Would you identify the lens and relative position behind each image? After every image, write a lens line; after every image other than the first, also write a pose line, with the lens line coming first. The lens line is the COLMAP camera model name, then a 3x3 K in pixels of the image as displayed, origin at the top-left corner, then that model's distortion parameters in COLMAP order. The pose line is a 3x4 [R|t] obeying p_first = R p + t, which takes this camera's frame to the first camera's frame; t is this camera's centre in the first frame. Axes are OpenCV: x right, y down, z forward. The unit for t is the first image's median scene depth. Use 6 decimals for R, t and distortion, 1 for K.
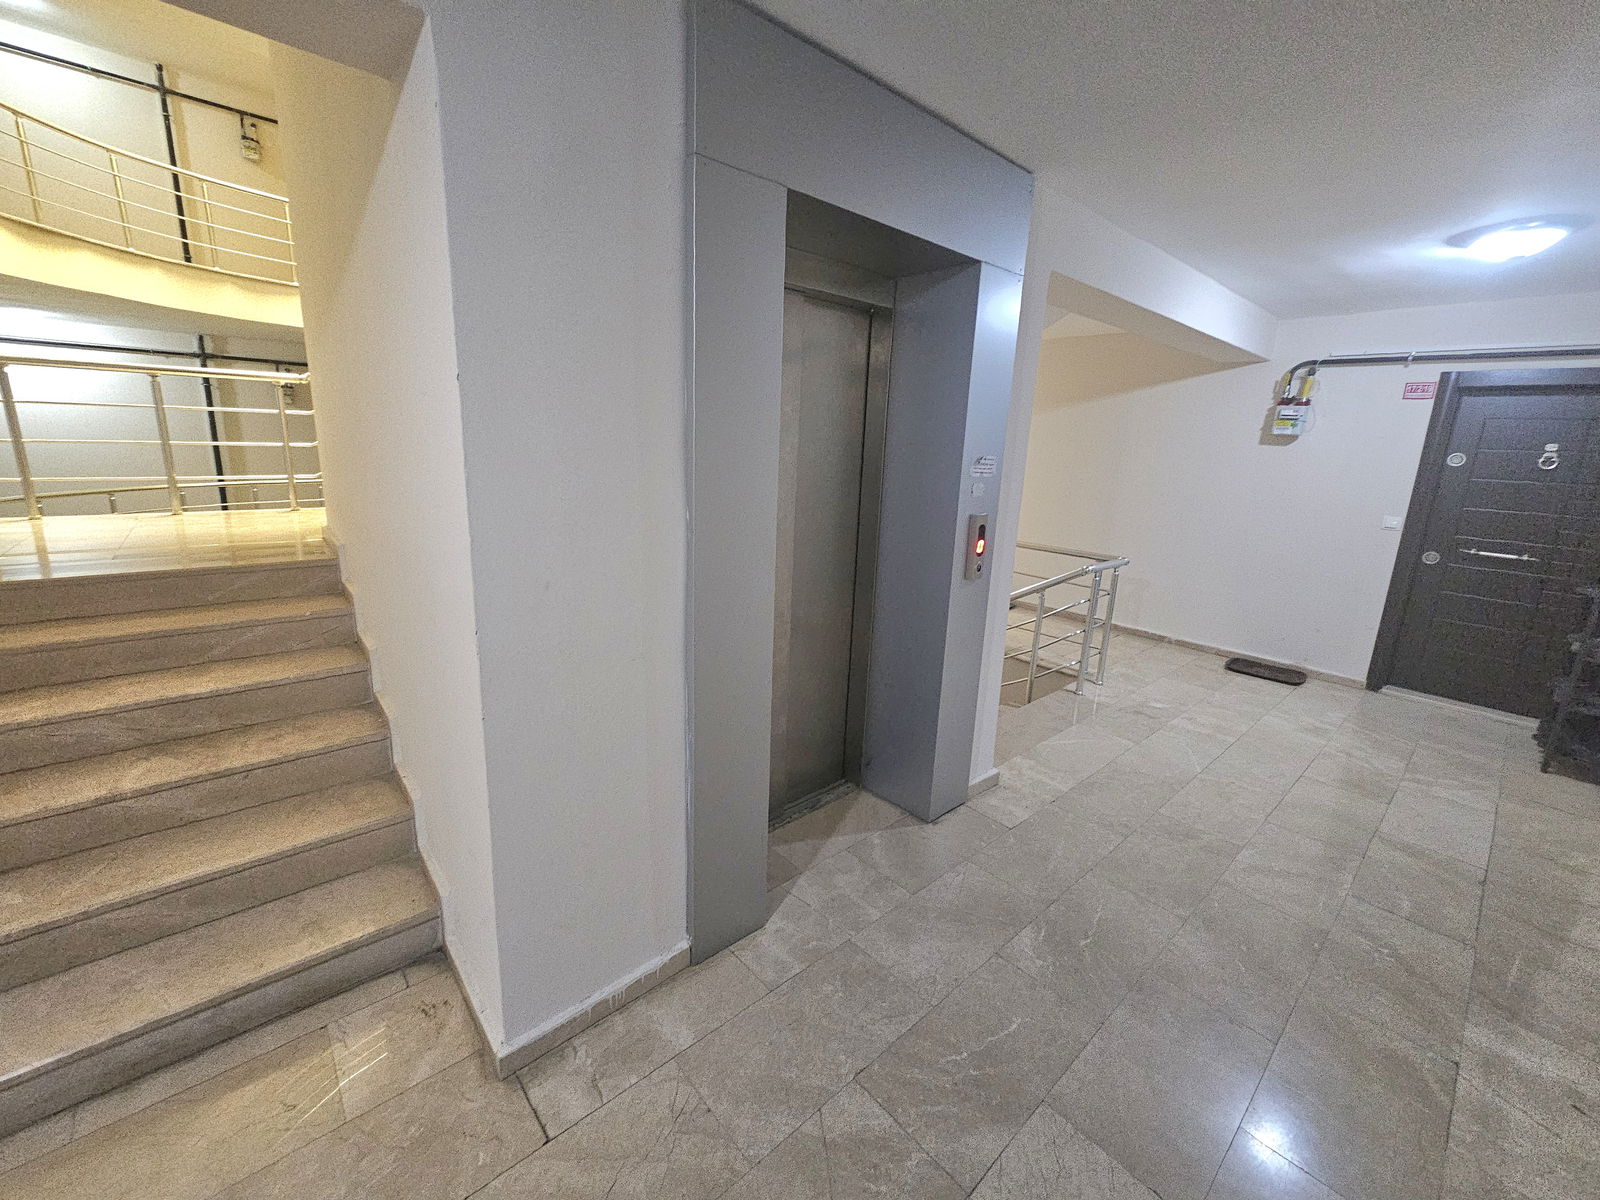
lens RADIAL K [[652.3, 0, 796.3], [0, 652.3, 585.2], [0, 0, 1]] dist [0.000583, 0.000501]
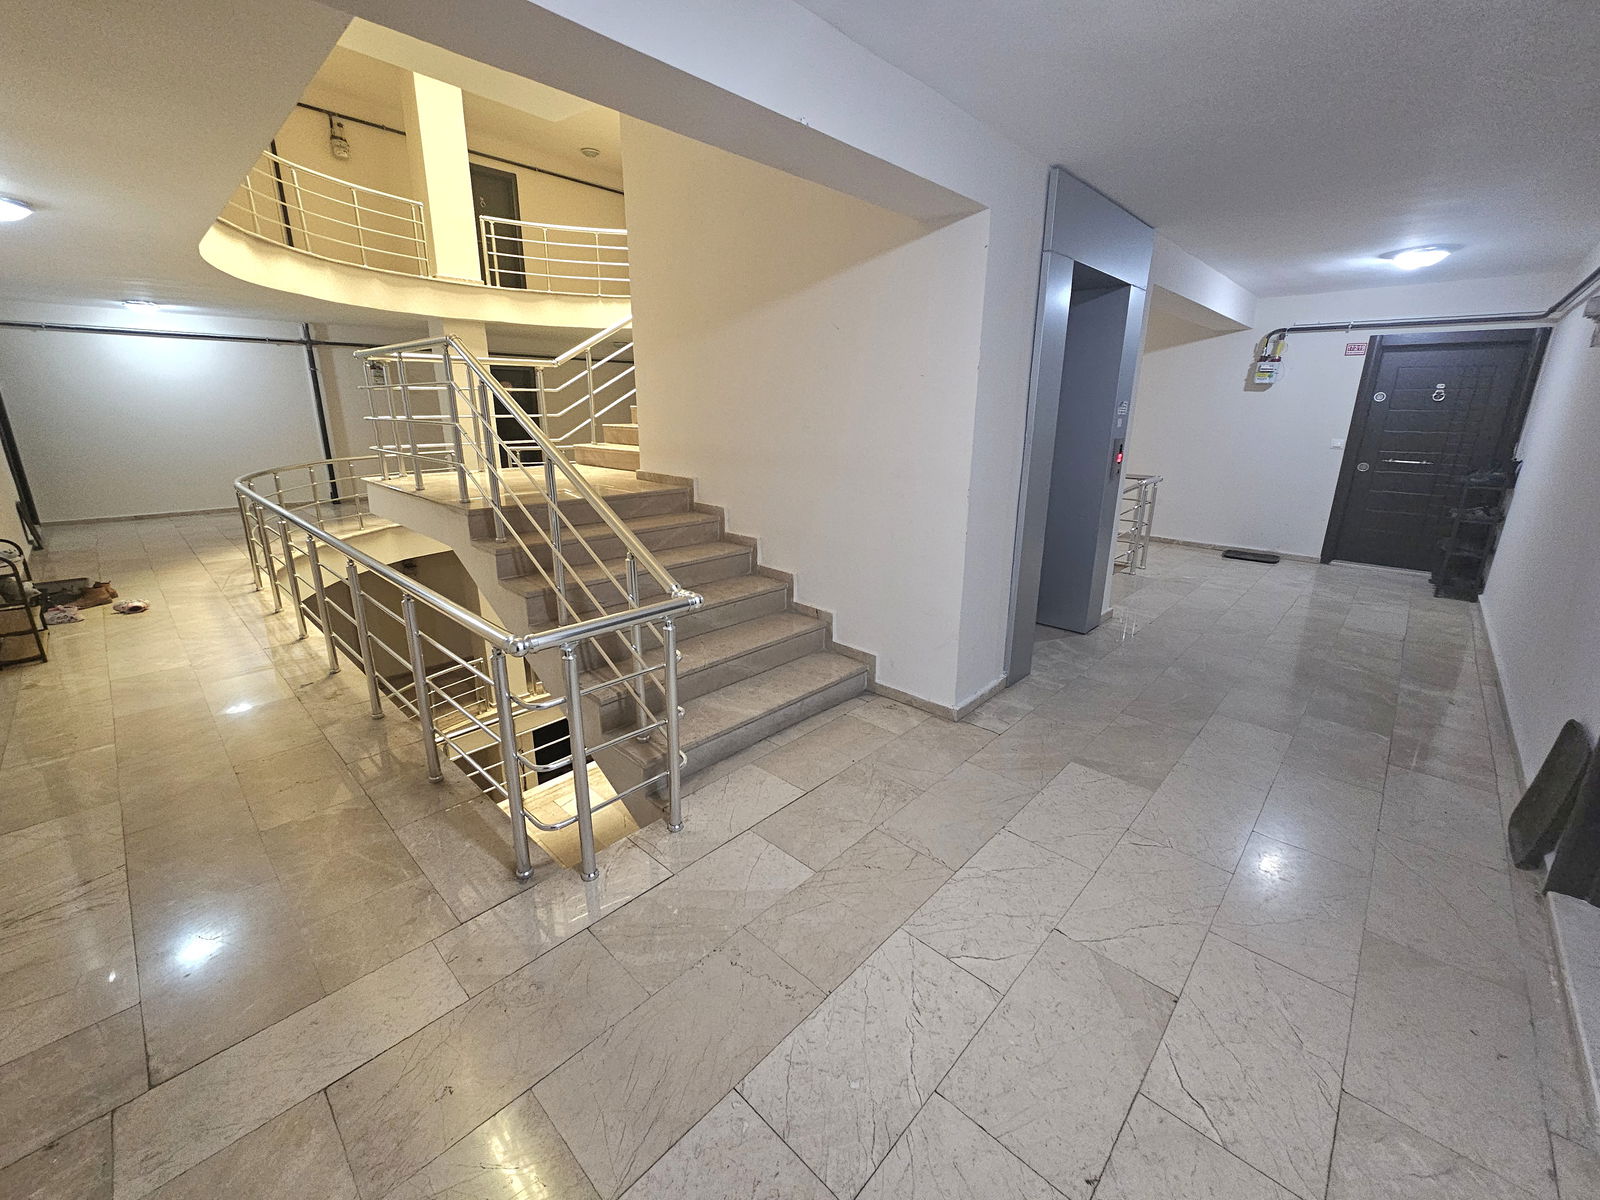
lens RADIAL K [[652.3, 0, 796.3], [0, 652.3, 585.2], [0, 0, 1]] dist [0.000583, 0.000501]
pose [[0.995487, -0.055764, 0.076782, -0.411999], [0.051789, 0.997260, 0.052821, 0.080517], [-0.079517, -0.048607, 0.995648, -0.358159]]
